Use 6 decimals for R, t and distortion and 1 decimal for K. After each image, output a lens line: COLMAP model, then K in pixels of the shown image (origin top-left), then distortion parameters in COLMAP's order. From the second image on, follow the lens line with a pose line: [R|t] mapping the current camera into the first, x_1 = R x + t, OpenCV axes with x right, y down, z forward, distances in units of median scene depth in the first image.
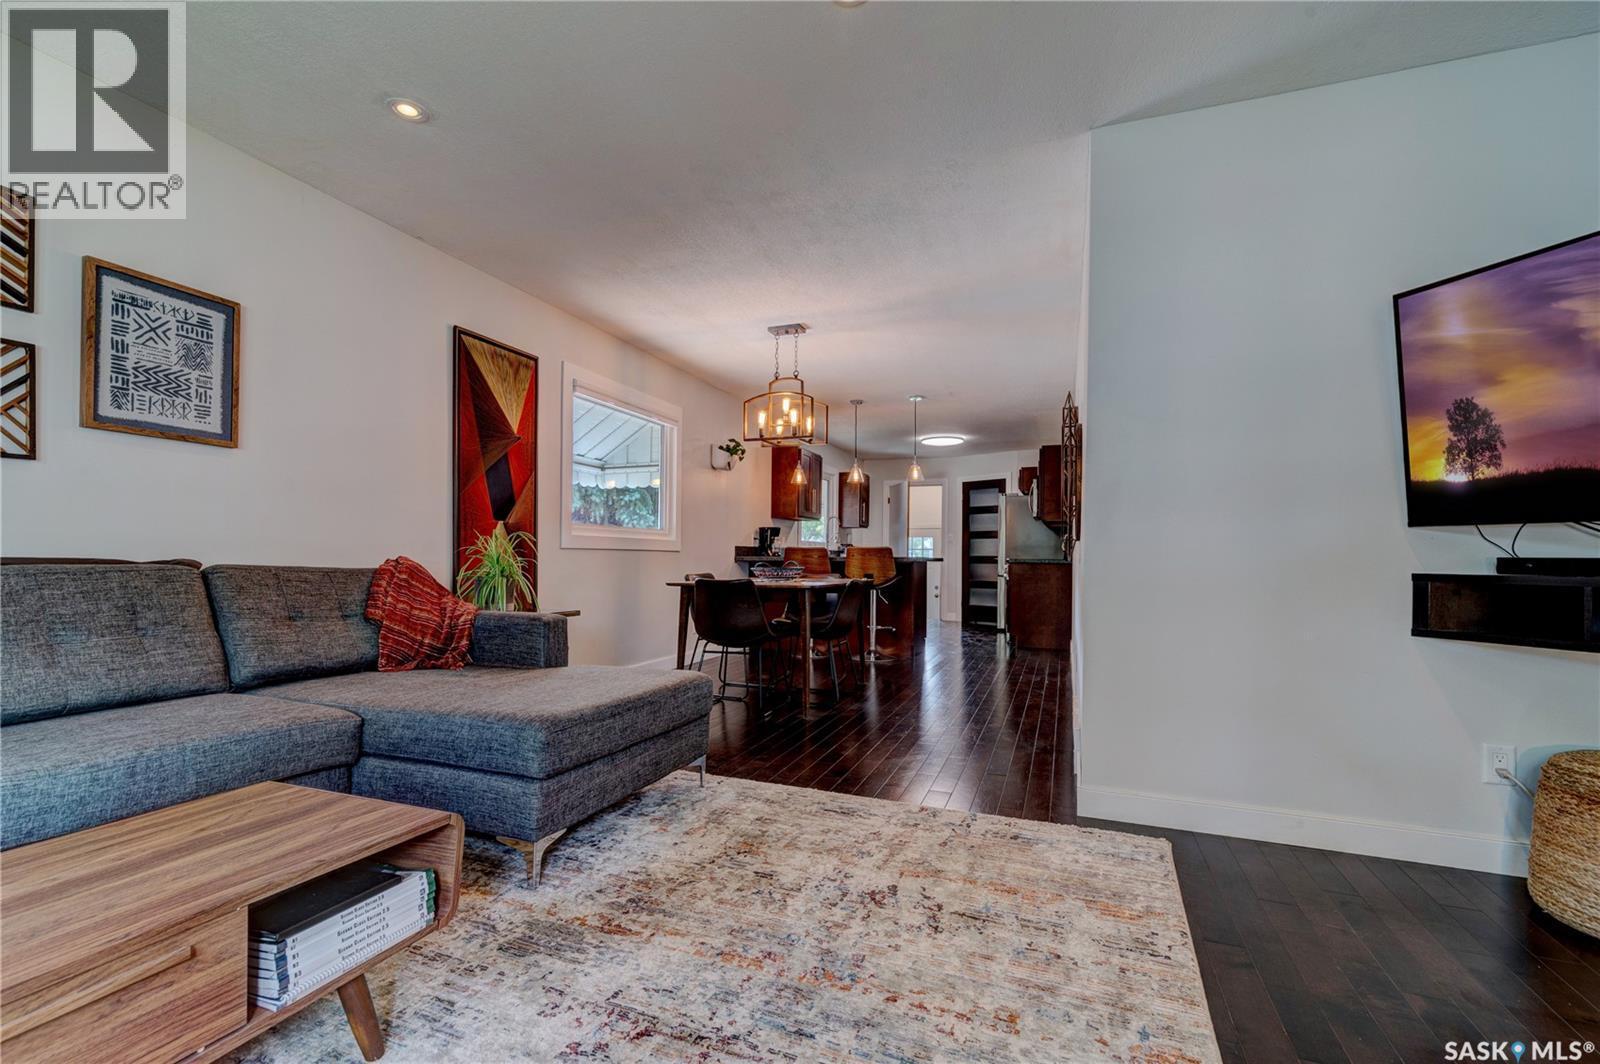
lens RADIAL K [[714.1, 0, 794.3], [0, 714.1, 555.6], [0, 0, 1]] dist [0.015004, -0.000296]
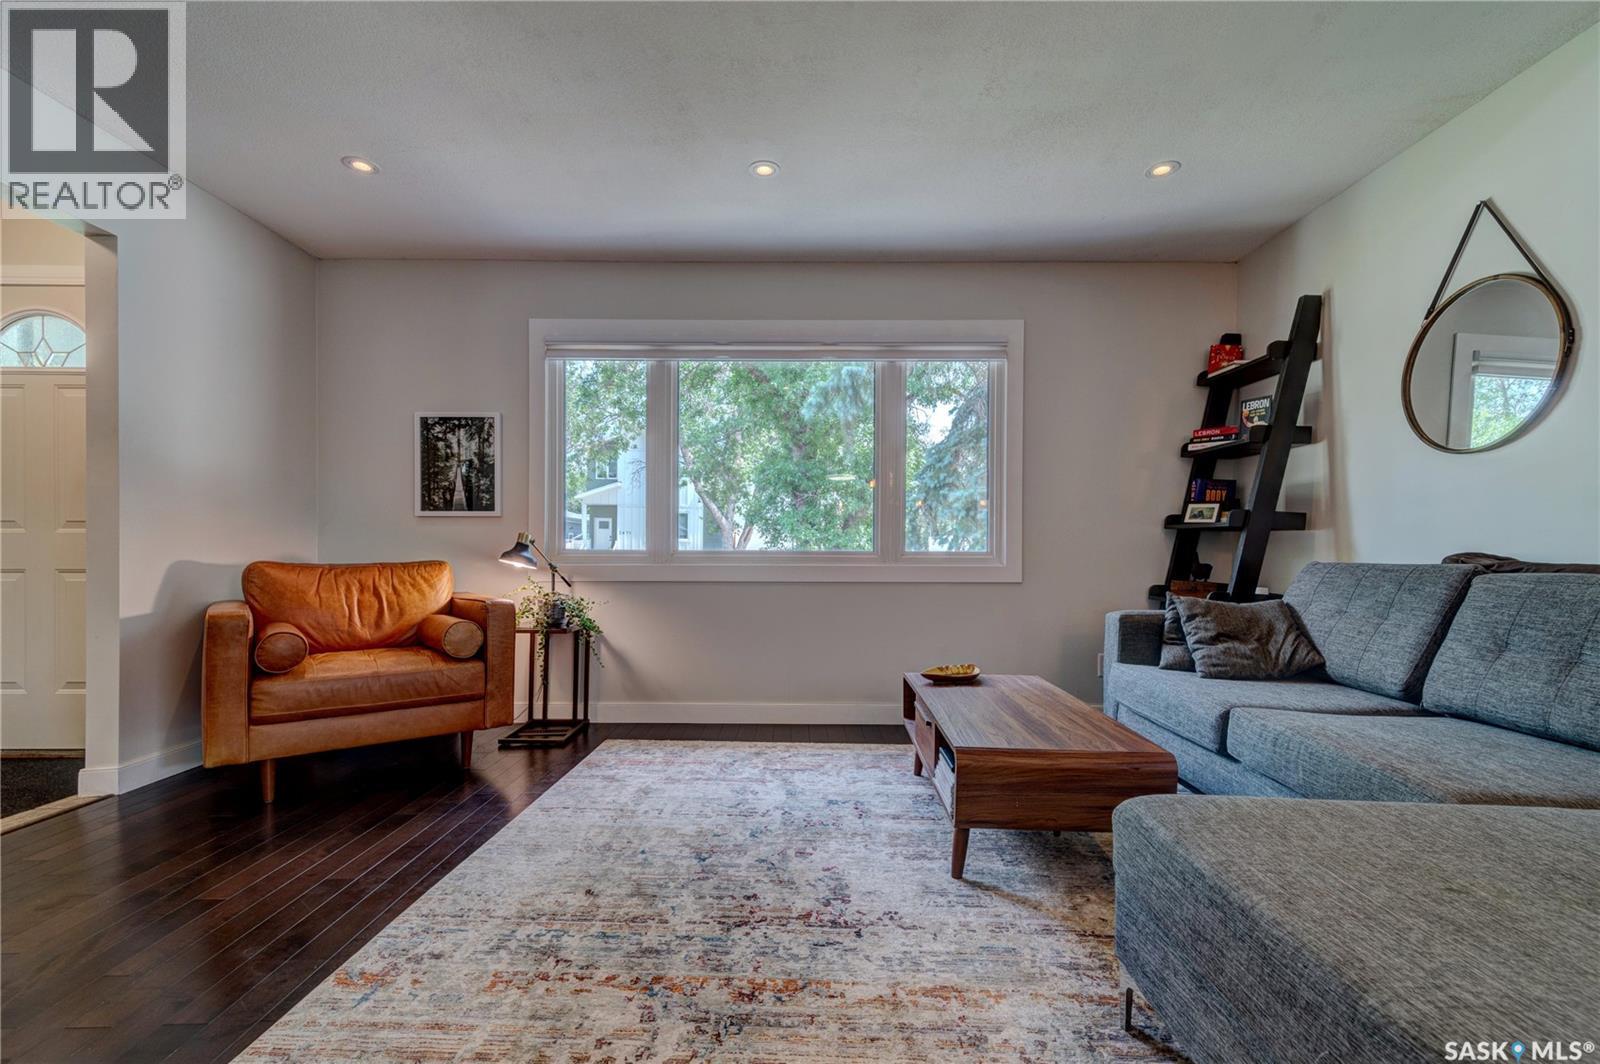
lens RADIAL K [[744.7, 0, 794.4], [0, 744.7, 553.6], [0, 0, 1]] dist [0.001478, 0.000166]
pose [[-0.939399, -0.018602, -0.342322, 0.160651], [-0.019997, 0.999800, 0.000547, 0.005703], [0.342243, 0.007359, -0.939583, 1.270343]]
